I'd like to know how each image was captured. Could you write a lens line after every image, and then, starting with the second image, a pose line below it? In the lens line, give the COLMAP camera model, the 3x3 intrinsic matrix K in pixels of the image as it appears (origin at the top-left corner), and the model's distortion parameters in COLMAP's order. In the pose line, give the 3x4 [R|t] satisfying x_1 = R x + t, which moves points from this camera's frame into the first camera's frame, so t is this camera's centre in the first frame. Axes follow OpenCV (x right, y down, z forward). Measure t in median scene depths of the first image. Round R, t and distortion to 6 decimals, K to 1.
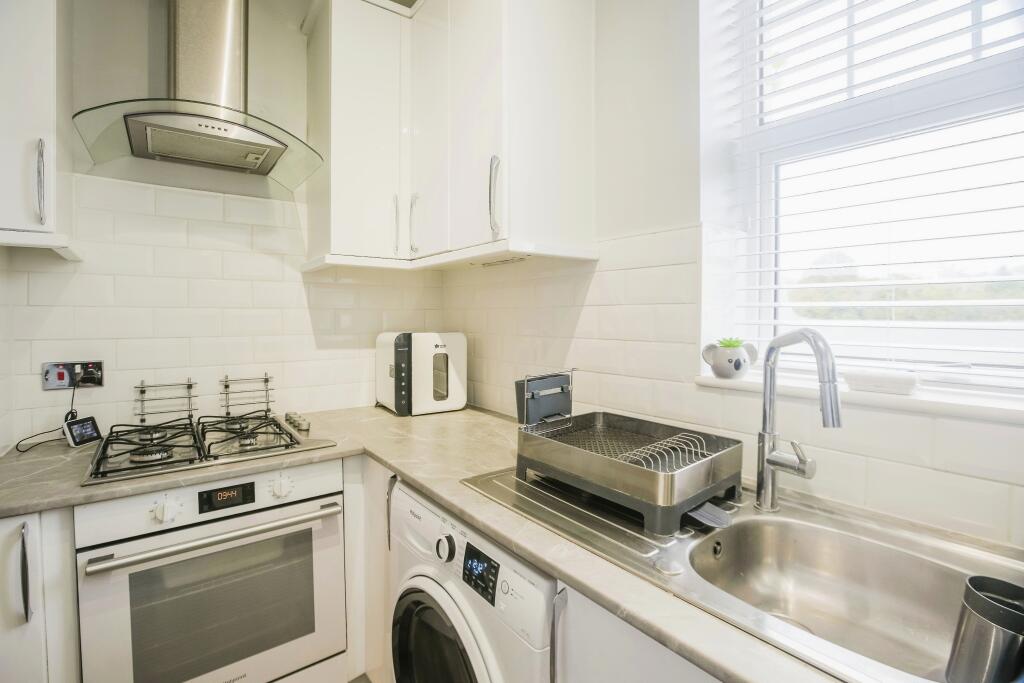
lens RADIAL K [[473.6, 0, 509.0], [0, 473.6, 313.2], [0, 0, 1]] dist [-0.061614, 0.020360]
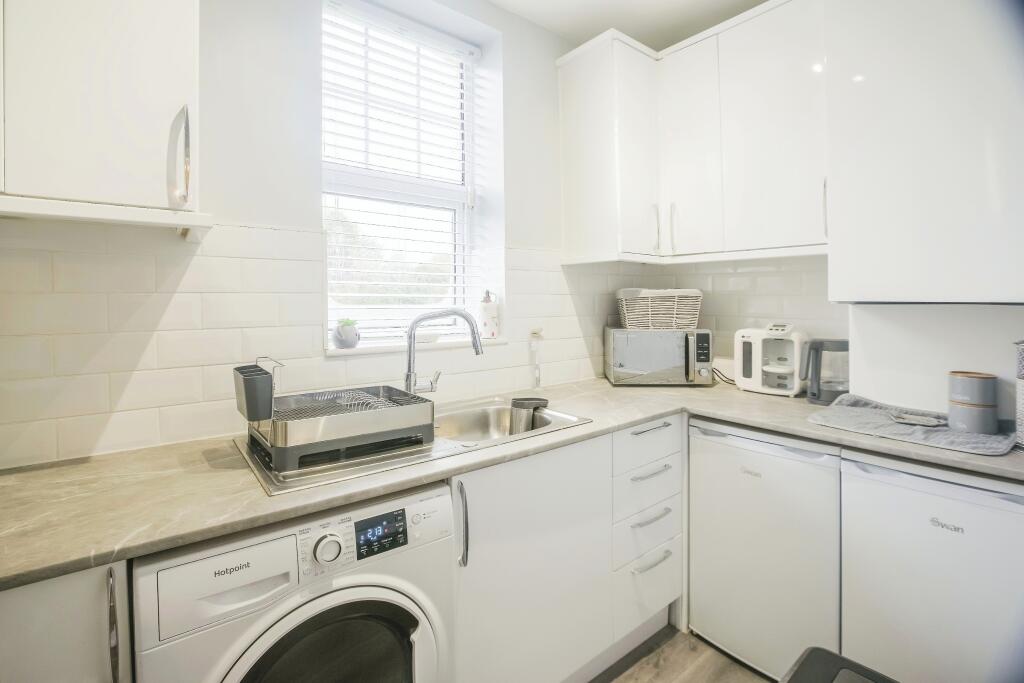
lens RADIAL K [[473.6, 0, 509.0], [0, 473.6, 313.2], [0, 0, 1]] dist [-0.061614, 0.020360]
pose [[-0.024386, -0.022108, 0.999458, -1.097352], [-0.002620, 0.999753, 0.022051, 0.008822], [-0.999699, -0.002081, -0.024438, 0.684703]]
